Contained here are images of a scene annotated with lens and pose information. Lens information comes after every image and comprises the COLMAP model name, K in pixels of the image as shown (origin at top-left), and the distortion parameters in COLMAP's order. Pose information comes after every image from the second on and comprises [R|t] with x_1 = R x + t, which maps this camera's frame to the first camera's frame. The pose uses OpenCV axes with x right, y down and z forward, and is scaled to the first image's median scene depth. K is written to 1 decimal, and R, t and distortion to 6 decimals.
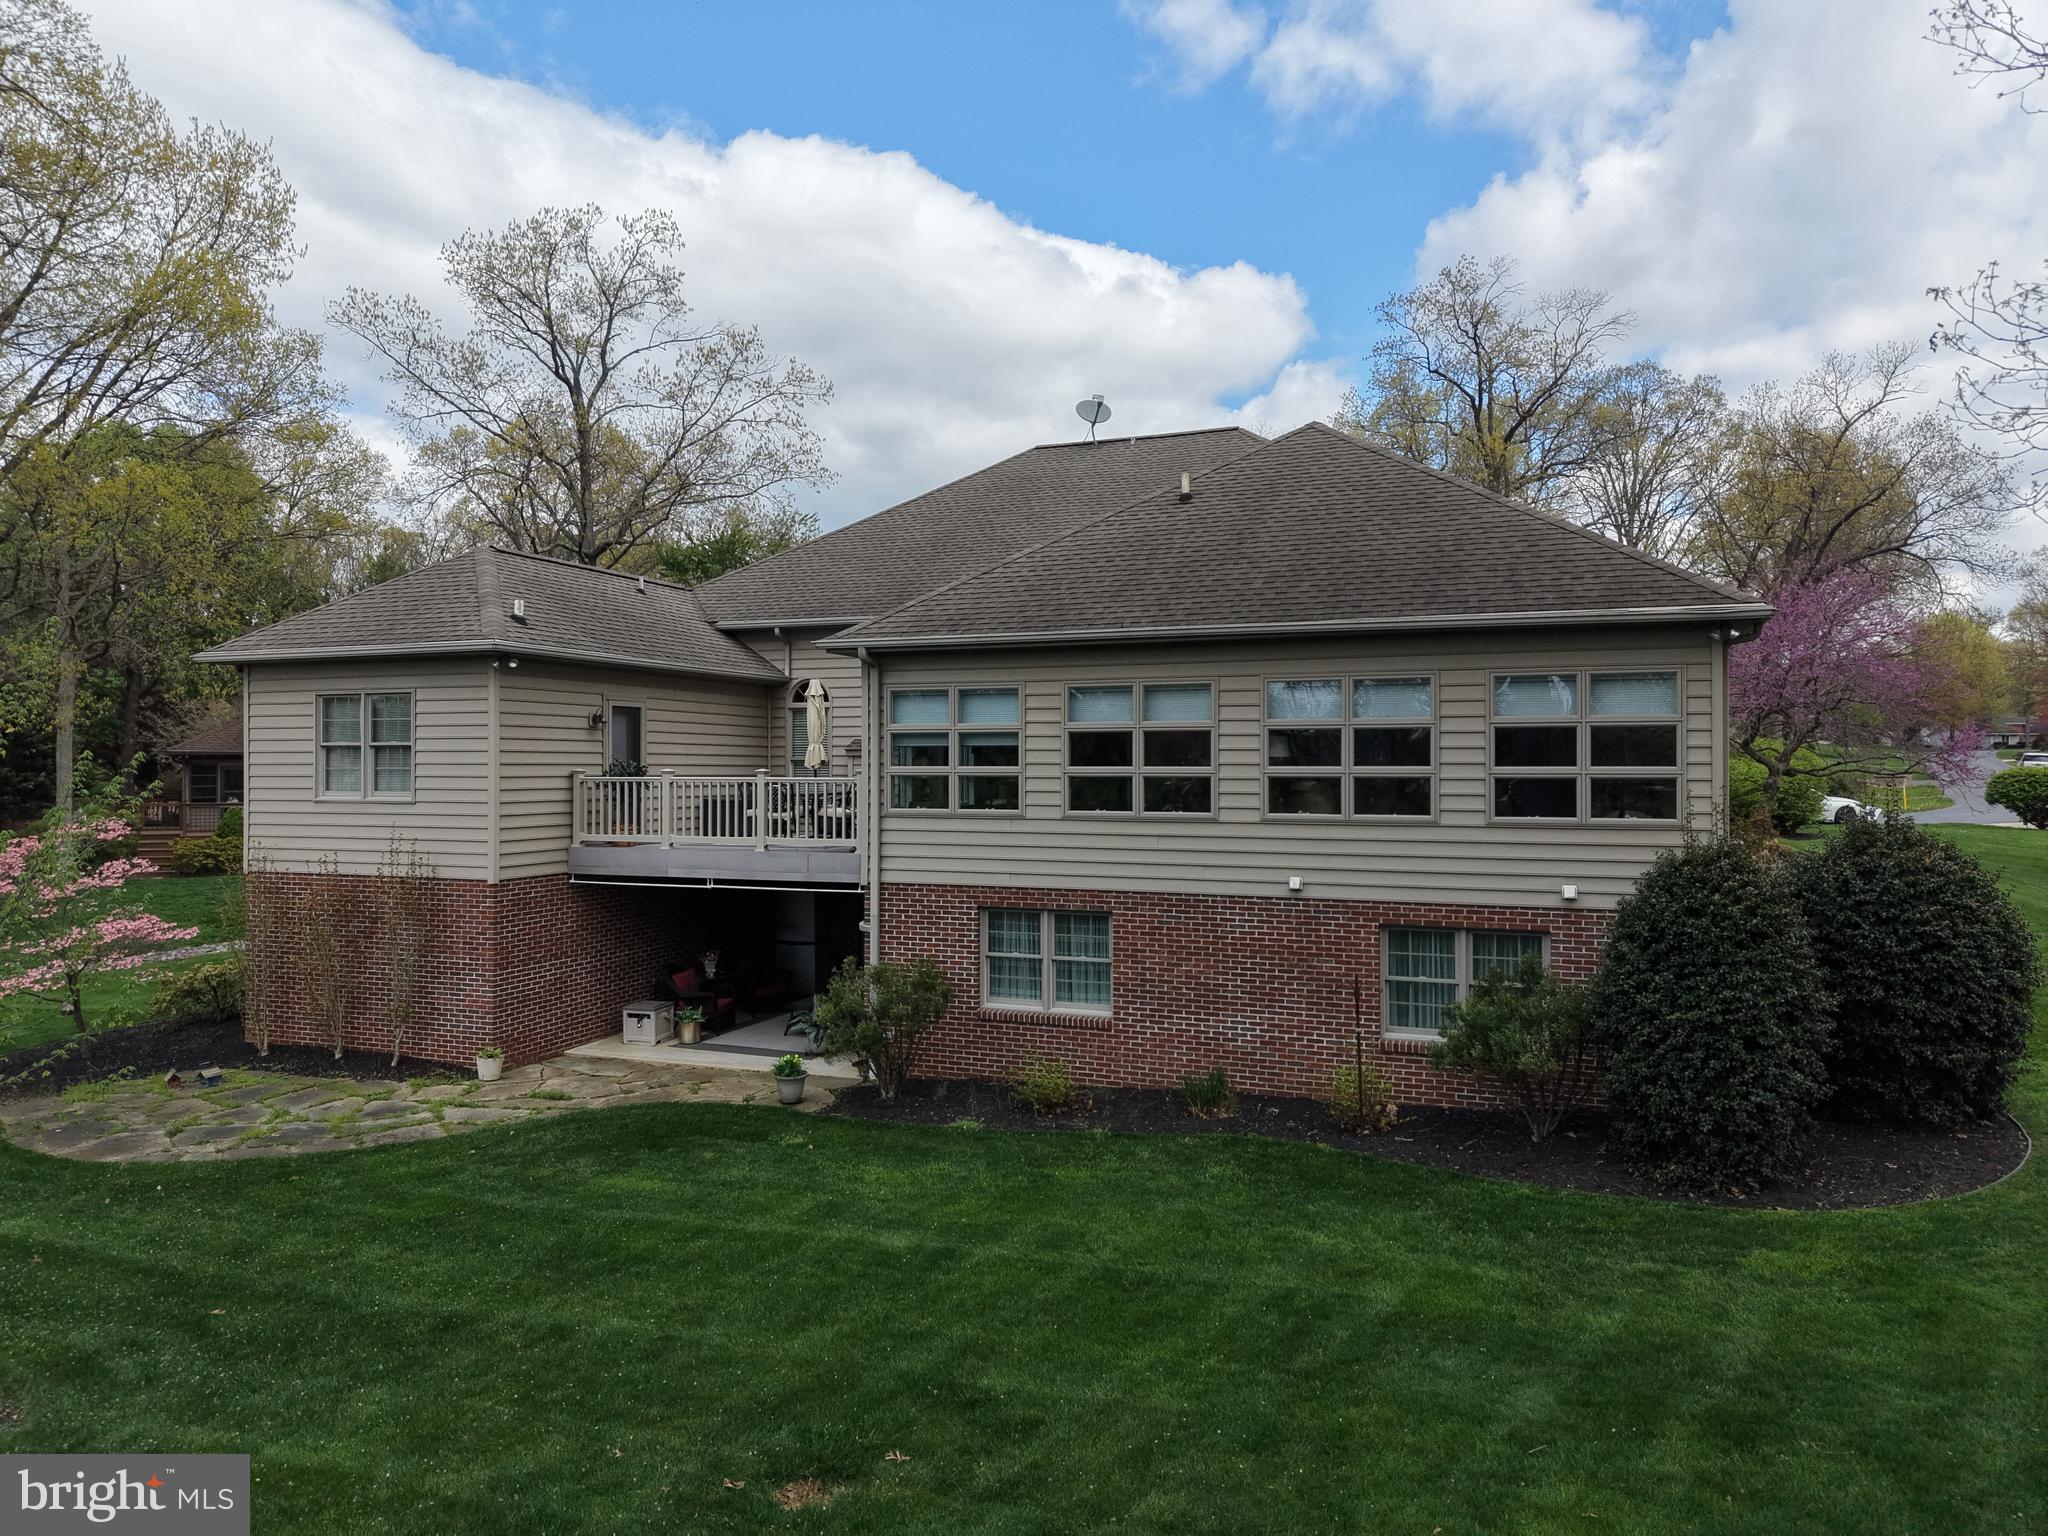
lens RADIAL K [[1384.6, 0, 1006.4], [0, 1384.6, 757.8], [0, 0, 1]] dist [0.026214, -0.030716]
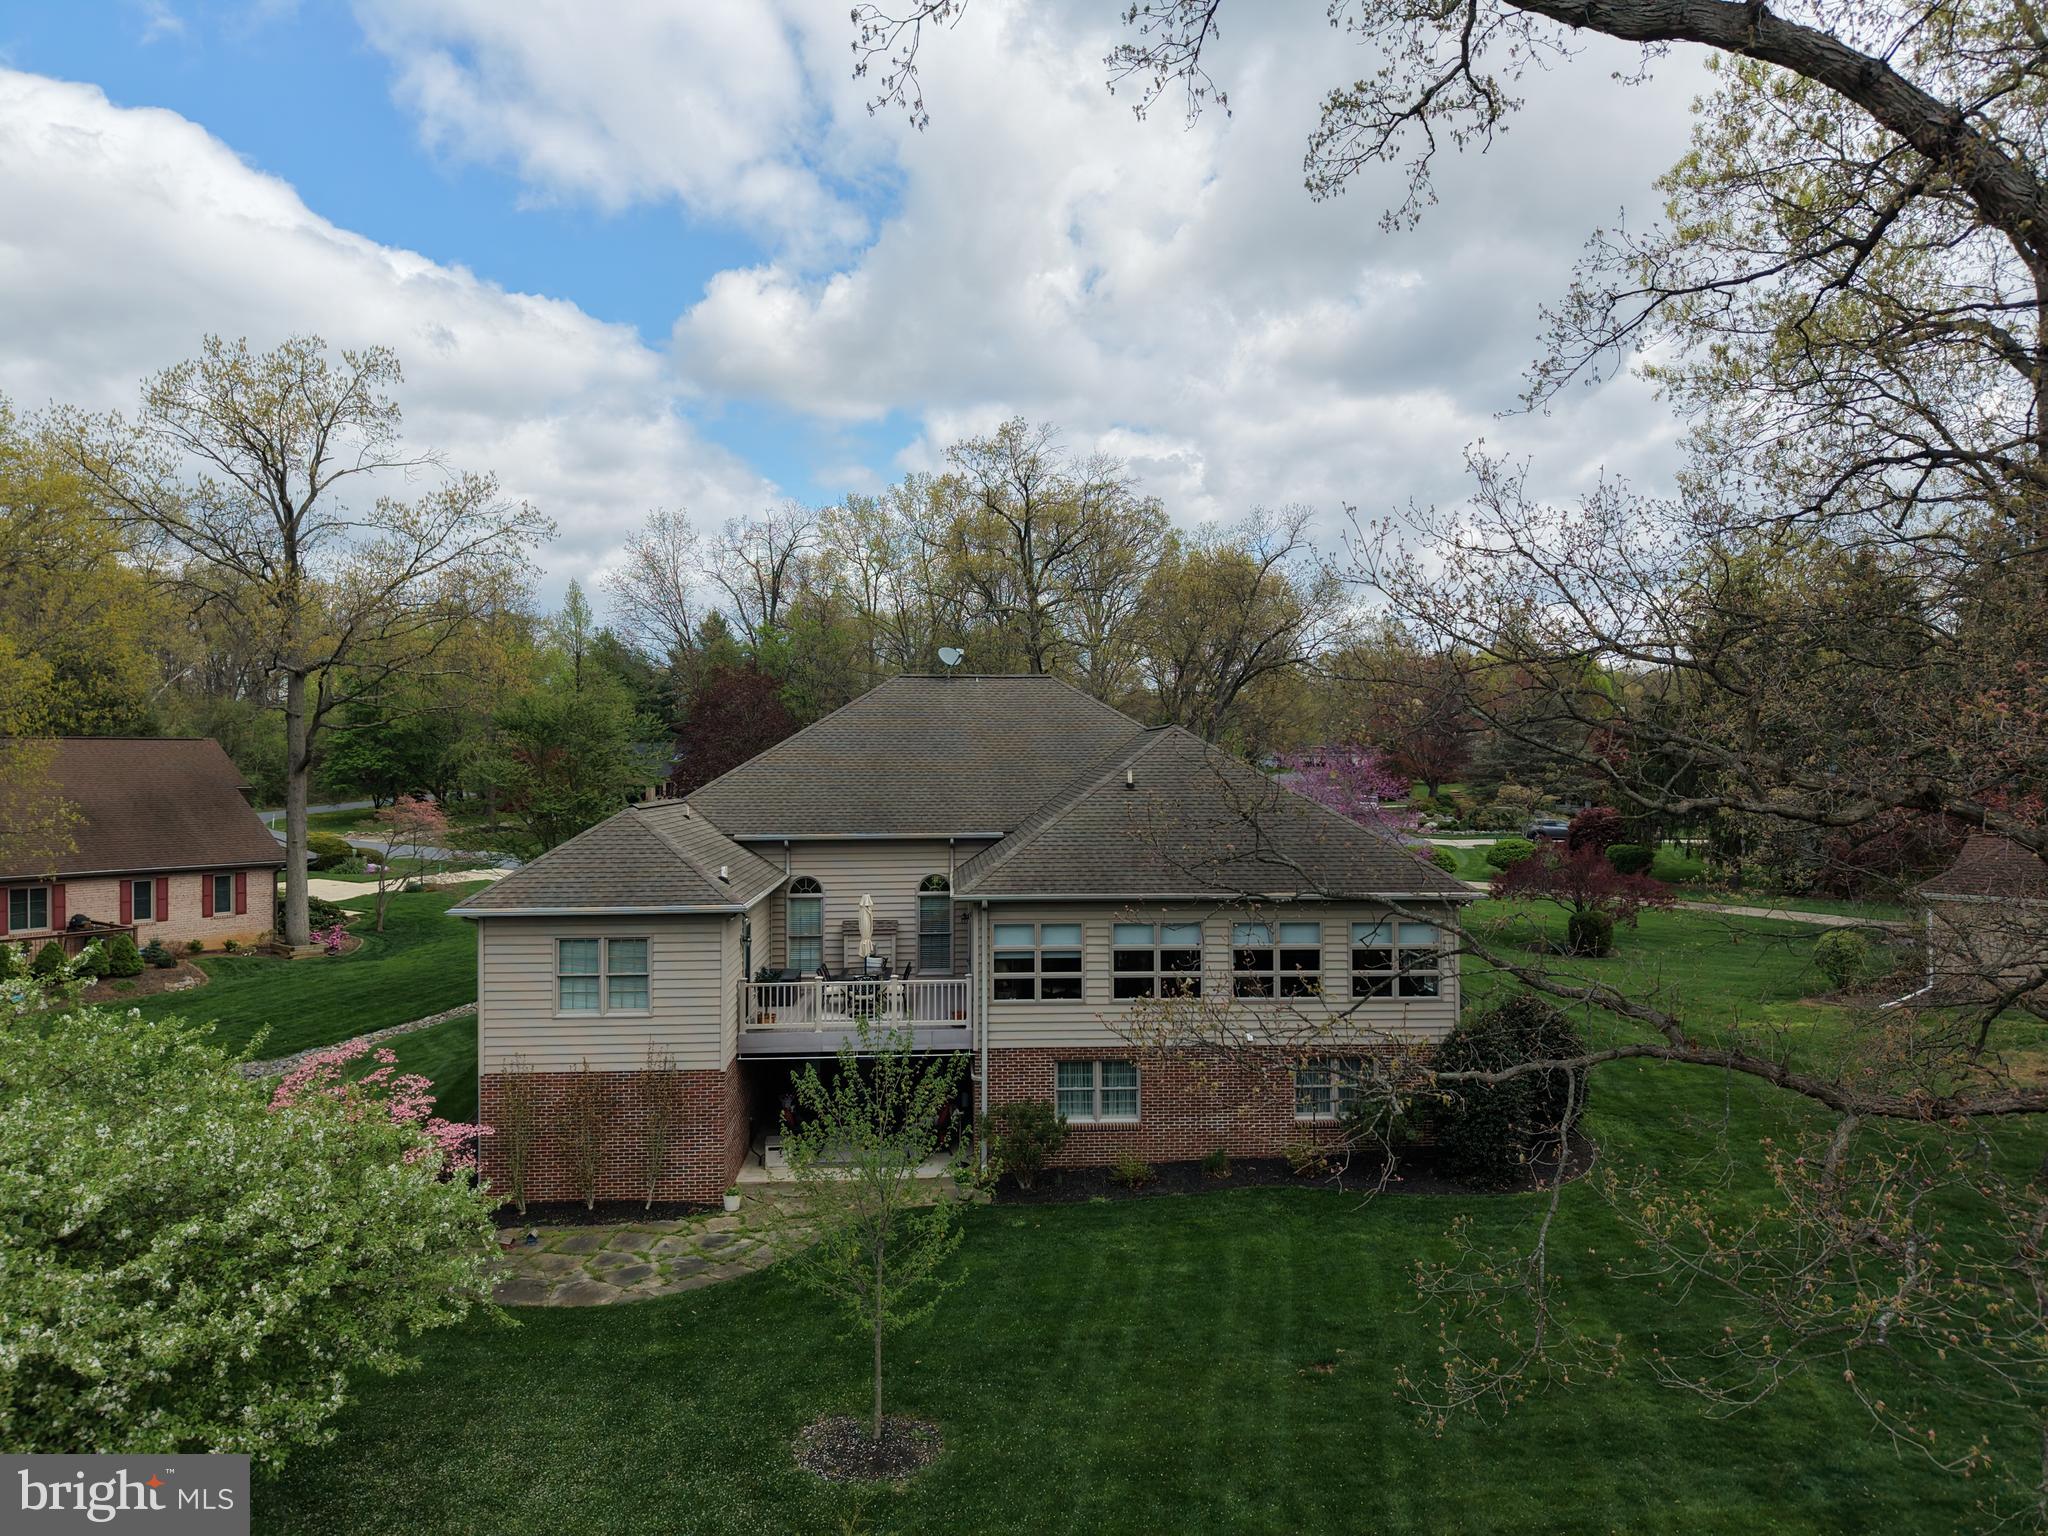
lens RADIAL K [[1384.6, 0, 1021.4], [0, 1384.6, 756.5], [0, 0, 1]] dist [0.026214, -0.030716]
pose [[0.905327, -0.001212, 0.424714, -0.766912], [0.000171, 0.999997, 0.002489, -0.259154], [-0.424716, -0.002180, 0.905324, -0.458877]]
